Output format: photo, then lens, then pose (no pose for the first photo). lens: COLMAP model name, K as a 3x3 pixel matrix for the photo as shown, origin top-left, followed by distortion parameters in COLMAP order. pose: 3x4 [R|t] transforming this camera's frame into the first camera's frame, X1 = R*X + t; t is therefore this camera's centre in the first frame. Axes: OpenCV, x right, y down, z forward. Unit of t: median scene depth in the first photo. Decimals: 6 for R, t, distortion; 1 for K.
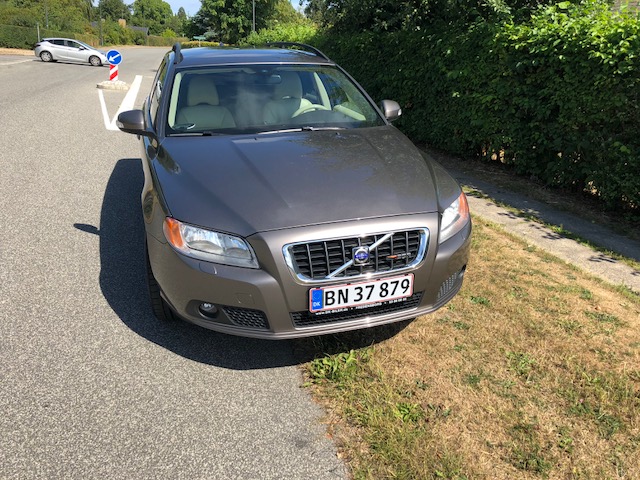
lens RADIAL K [[530.4, 0, 319.7], [0, 530.4, 243.3], [0, 0, 1]] dist [0.028743, -0.015967]
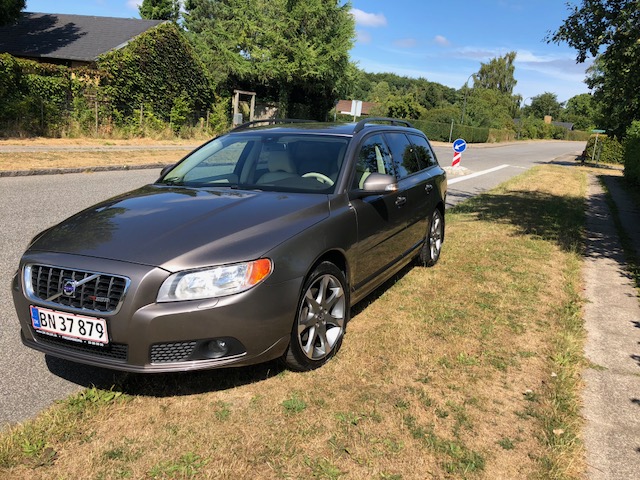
lens RADIAL K [[530.4, 0, 320.4], [0, 530.4, 236.6], [0, 0, 1]] dist [0.028743, -0.015967]
pose [[0.737571, 0.136448, -0.661341, 1.095148], [-0.250118, 0.964916, -0.079866, -0.111906], [0.627241, 0.224320, 0.745822, 0.471868]]
